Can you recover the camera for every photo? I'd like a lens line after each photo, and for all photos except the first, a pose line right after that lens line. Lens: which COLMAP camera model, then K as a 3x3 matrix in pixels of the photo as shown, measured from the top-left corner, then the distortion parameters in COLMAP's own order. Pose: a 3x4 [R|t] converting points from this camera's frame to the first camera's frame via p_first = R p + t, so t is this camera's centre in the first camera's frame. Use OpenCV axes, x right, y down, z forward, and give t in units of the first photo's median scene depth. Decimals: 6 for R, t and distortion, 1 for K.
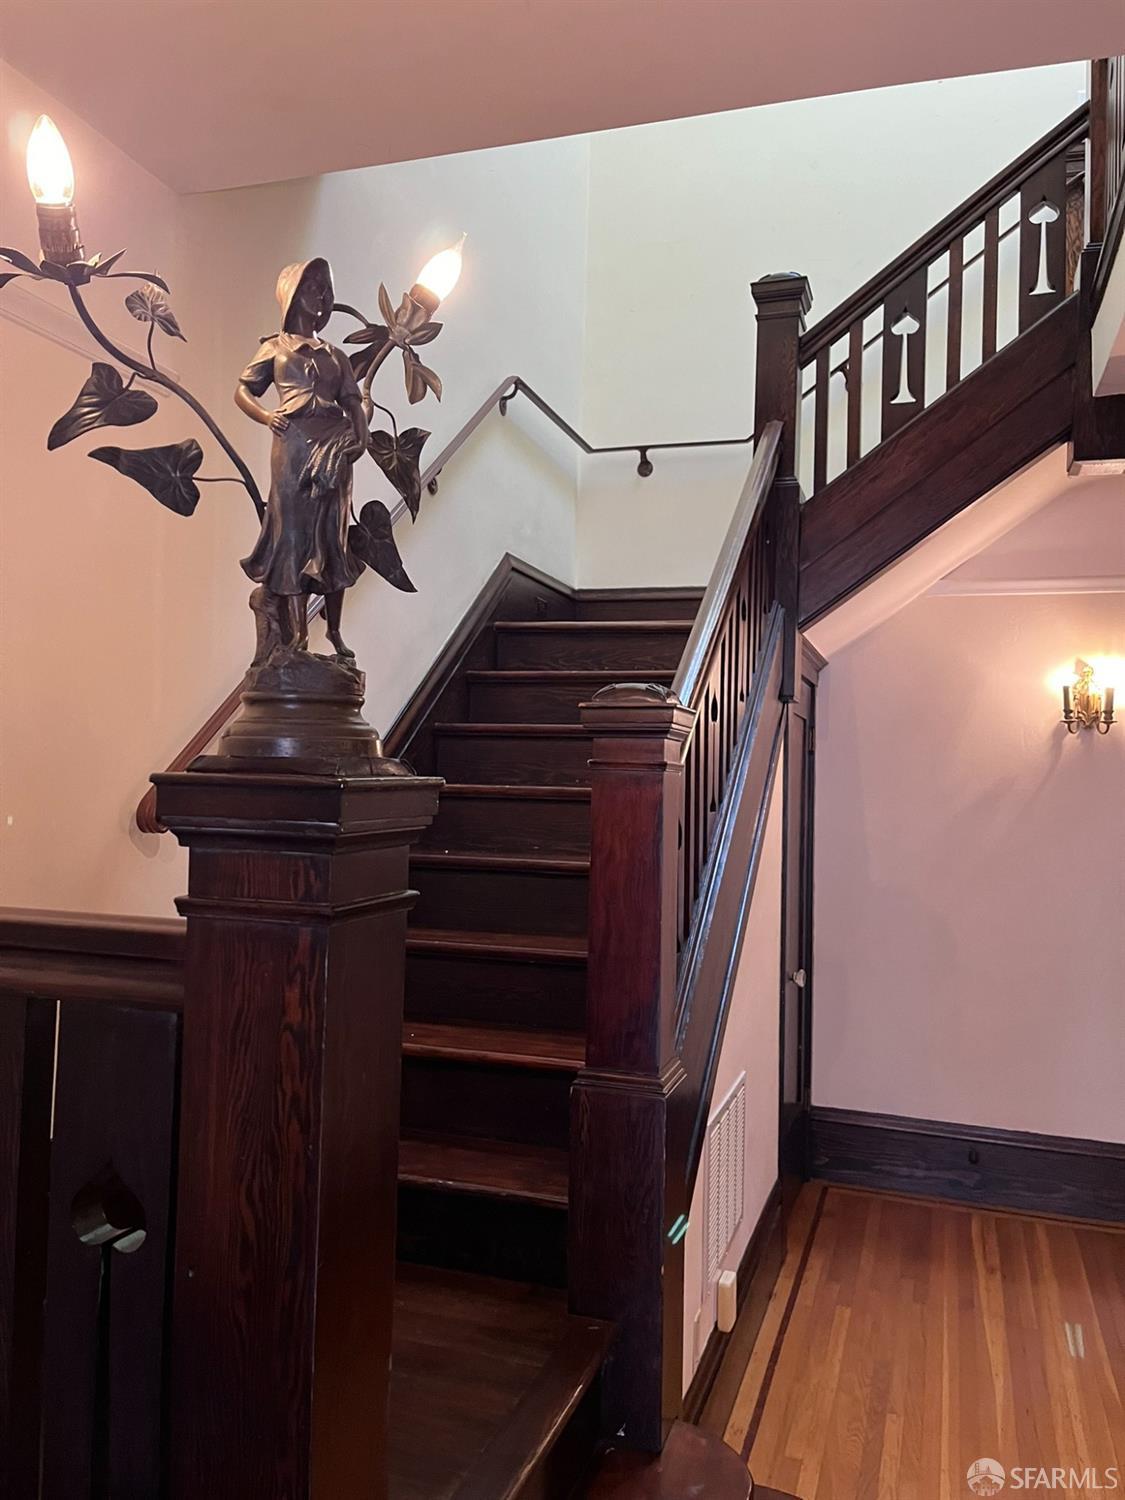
lens RADIAL K [[1162.9, 0, 562.5], [0, 1162.9, 750.0], [0, 0, 1]] dist [0.045028, 0.008072]
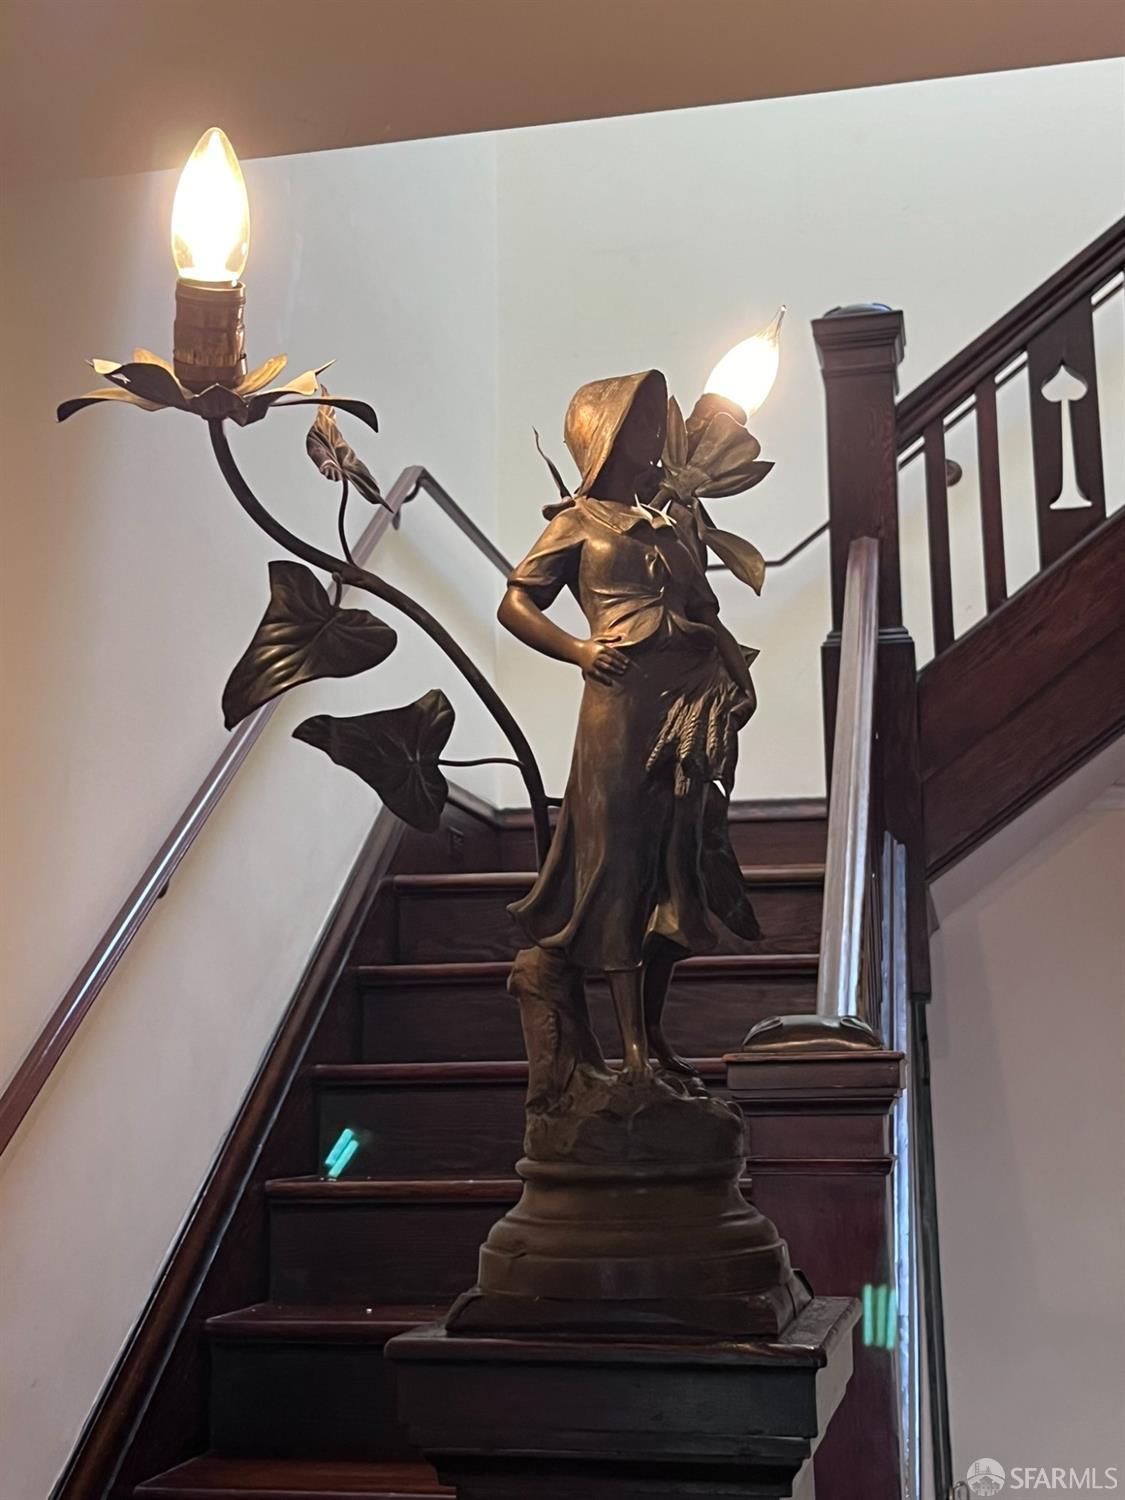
lens RADIAL K [[1940.0, 0, 562.5], [0, 1940.0, 750.0], [0, 0, 1]] dist [0.338644, -0.738348]
pose [[0.991980, -0.020732, 0.124680, -0.322866], [0.039048, 0.988469, -0.146304, -0.090917], [-0.120209, 0.149999, 0.981351, 0.099440]]
